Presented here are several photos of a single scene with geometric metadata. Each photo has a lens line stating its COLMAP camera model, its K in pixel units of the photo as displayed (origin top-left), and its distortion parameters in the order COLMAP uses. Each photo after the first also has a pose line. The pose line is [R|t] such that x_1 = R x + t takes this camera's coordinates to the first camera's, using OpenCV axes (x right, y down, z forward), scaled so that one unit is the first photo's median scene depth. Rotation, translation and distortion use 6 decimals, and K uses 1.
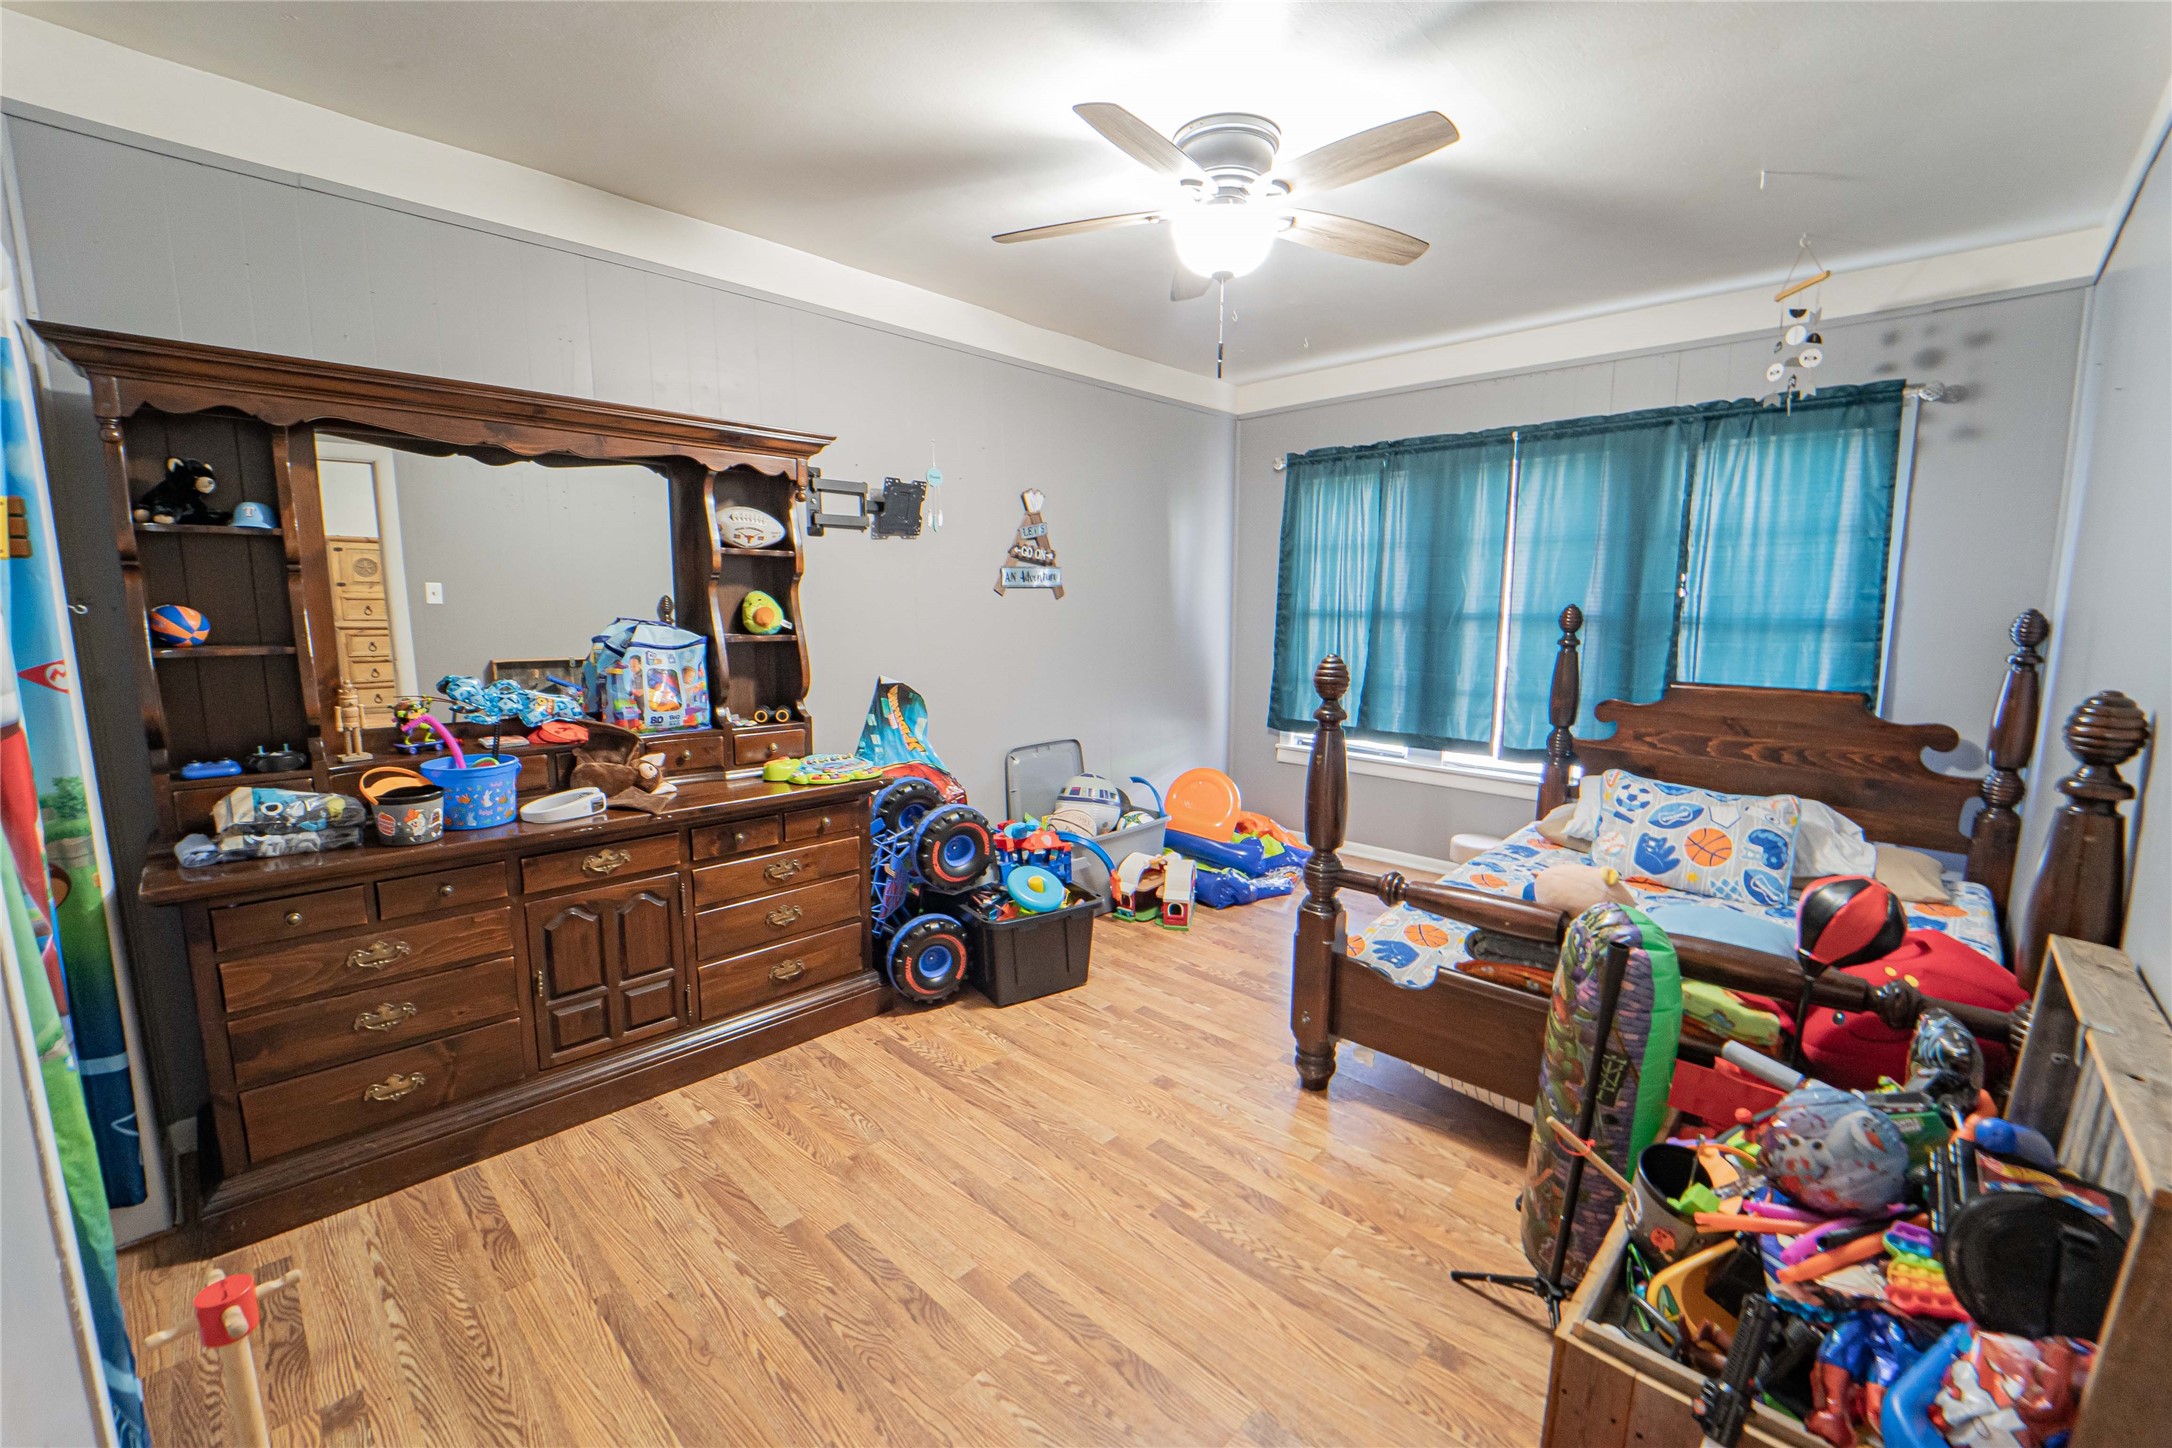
lens RADIAL K [[907.3, 0, 1130.4], [0, 907.3, 725.5], [0, 0, 1]] dist [-0.017146, -0.000619]
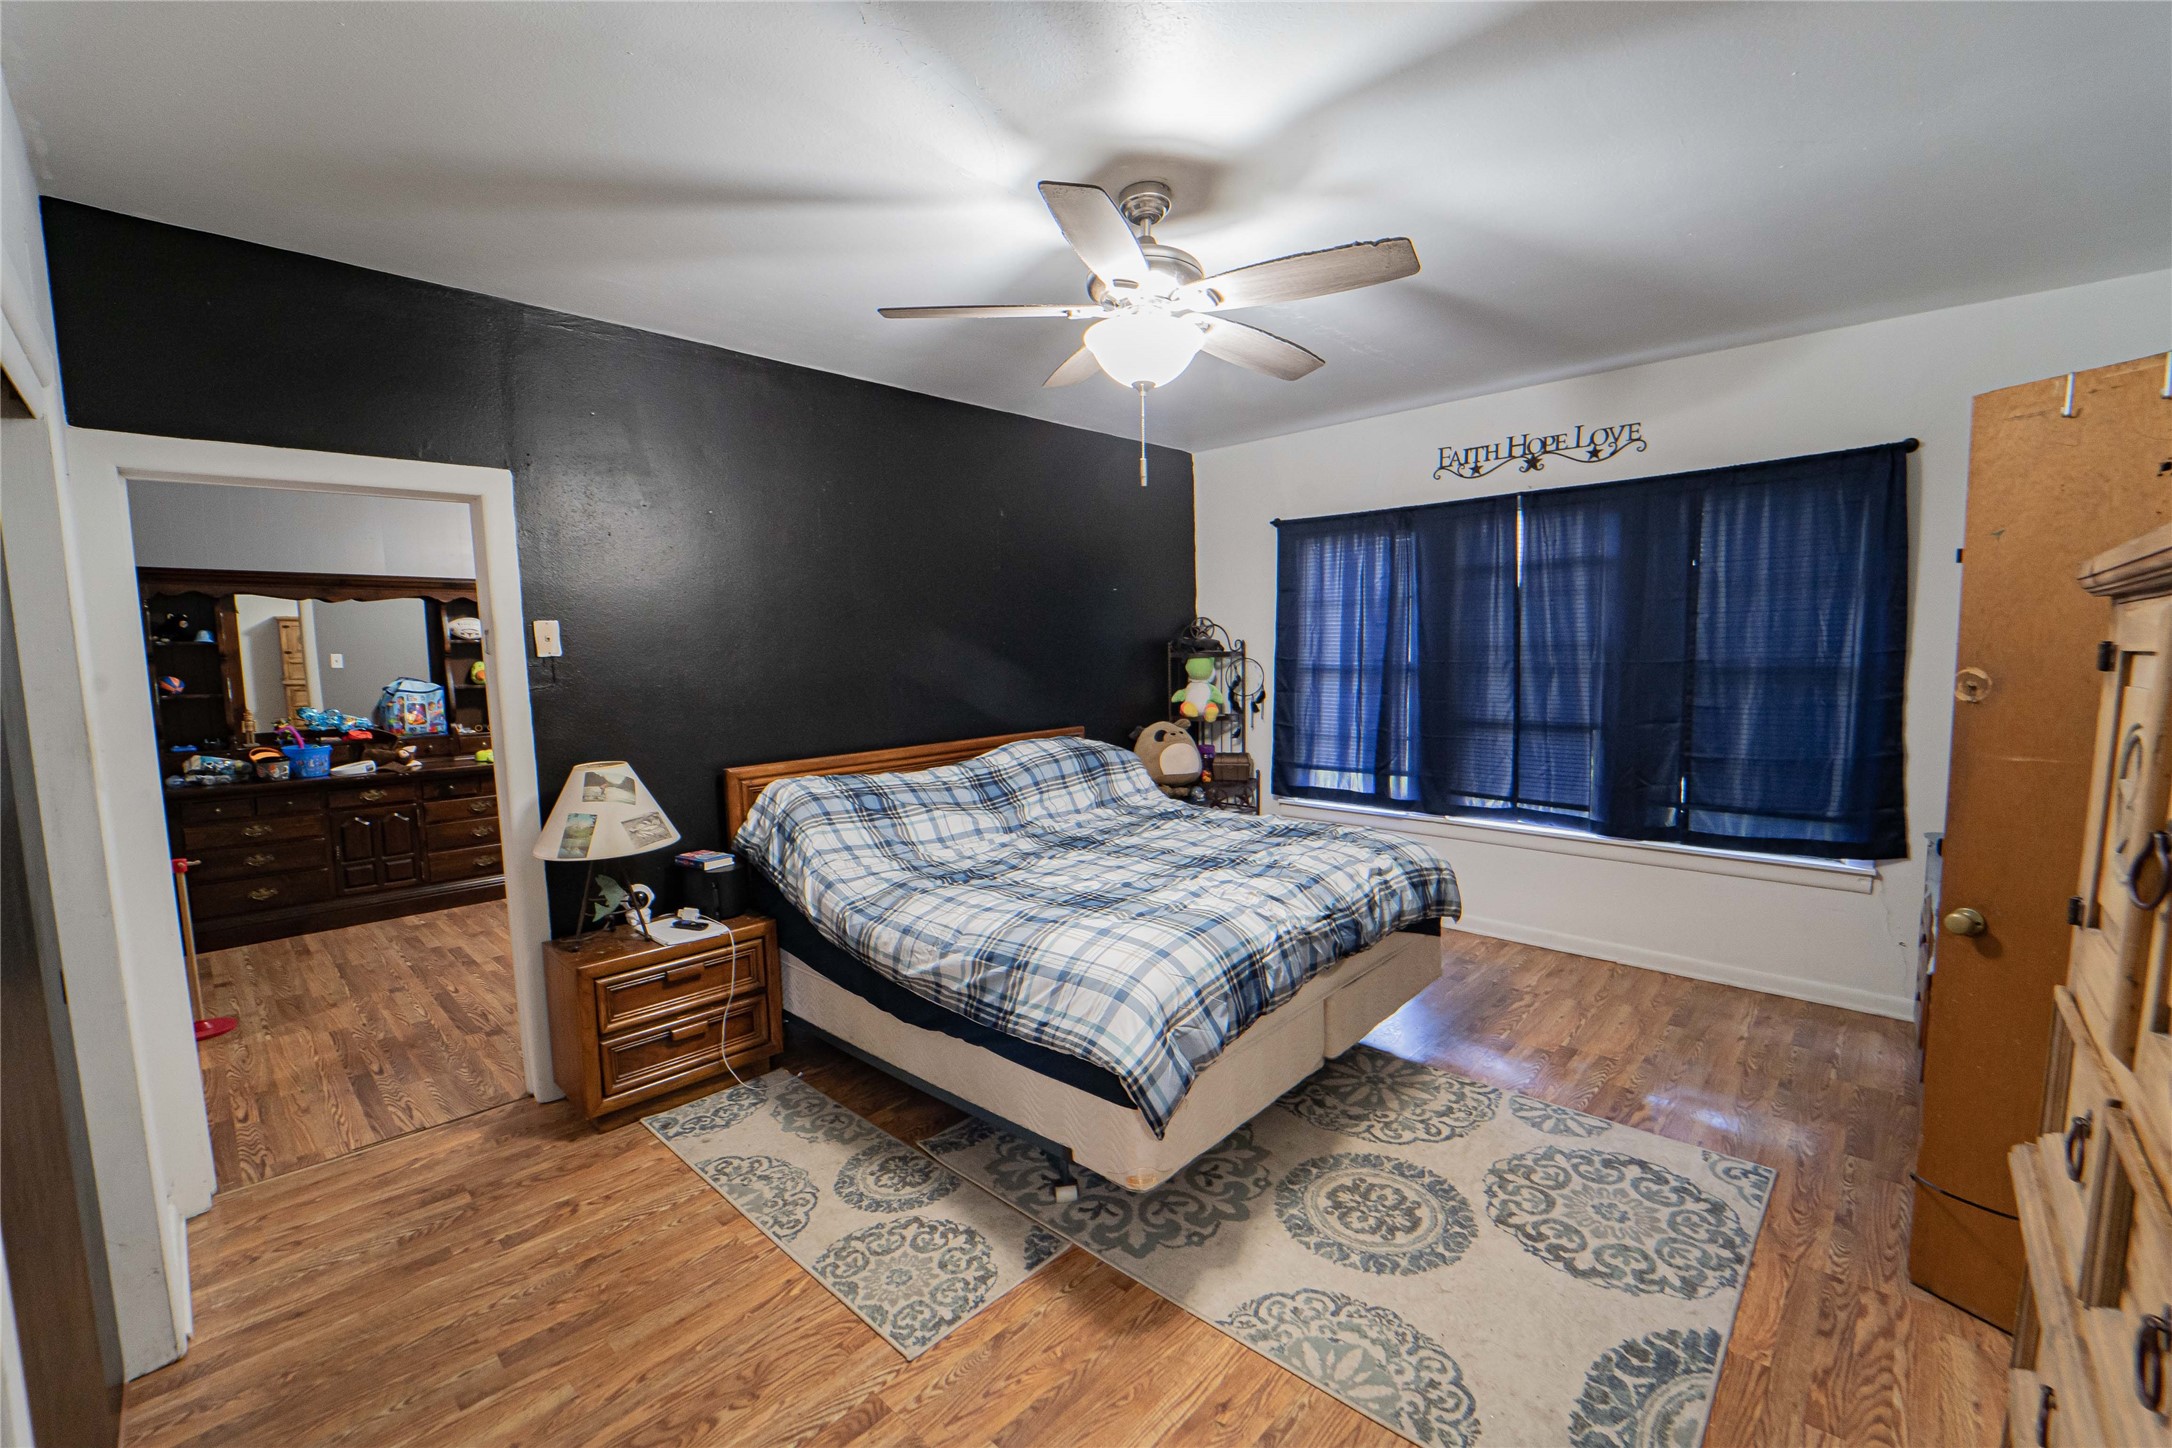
lens RADIAL K [[884.7, 0, 1086.0], [0, 884.7, 724.0], [0, 0, 1]] dist [-0.015693, 0.000072]
pose [[0.999824, -0.018714, -0.000894, 1.090667], [0.018649, 0.998682, -0.047813, 0.117632], [0.001787, 0.047788, 0.998856, -1.041338]]
